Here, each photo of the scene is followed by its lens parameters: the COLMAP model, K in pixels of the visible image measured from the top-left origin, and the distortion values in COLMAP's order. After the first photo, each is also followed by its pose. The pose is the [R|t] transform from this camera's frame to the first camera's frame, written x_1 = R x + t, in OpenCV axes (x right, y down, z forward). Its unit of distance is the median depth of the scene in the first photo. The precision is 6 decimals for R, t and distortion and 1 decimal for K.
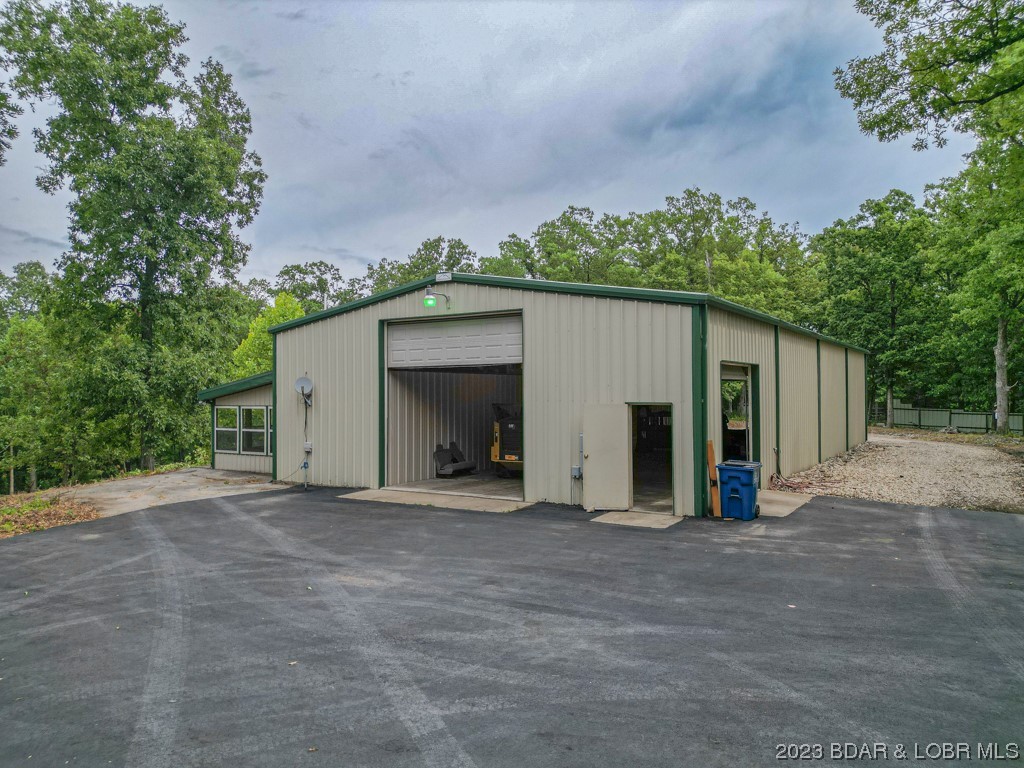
lens RADIAL K [[727.0, 0, 512.0], [0, 727.0, 384.0], [0, 0, 1]] dist [0.085062, -0.042946]
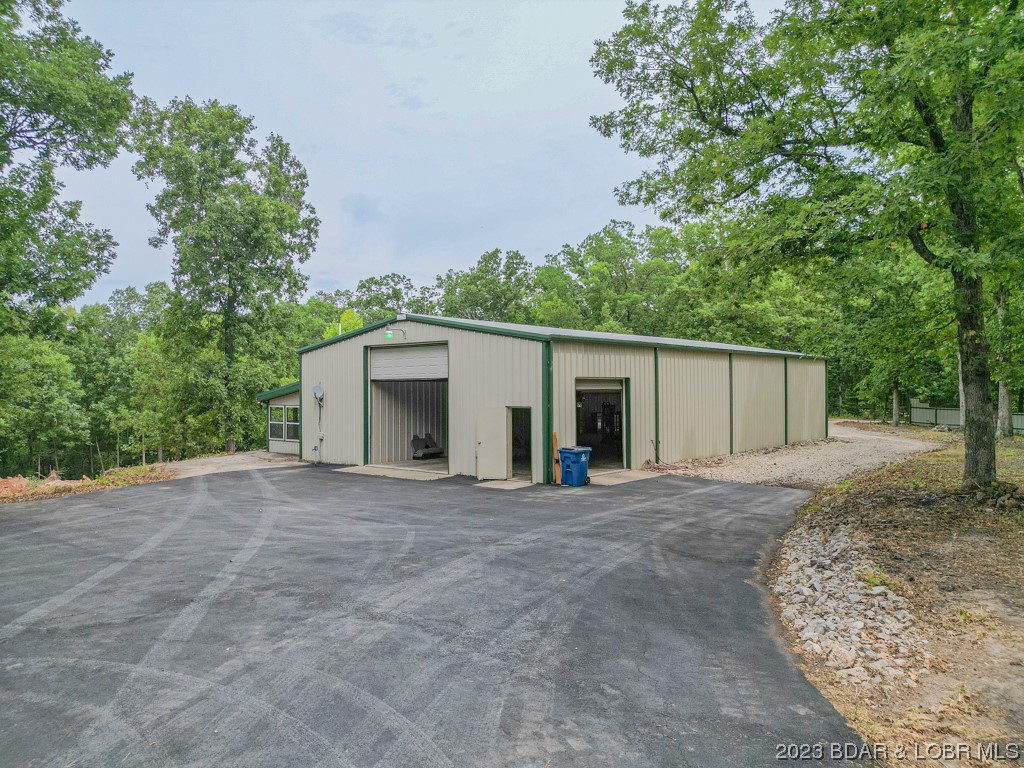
lens RADIAL K [[719.0, 0, 512.0], [0, 719.0, 384.0], [0, 0, 1]] dist [0.043268, 0.000846]
pose [[0.991683, 0.000449, -0.128700, 0.179594], [0.000340, 0.999981, 0.006112, -0.014473], [0.128701, -0.006105, 0.991665, -0.218528]]
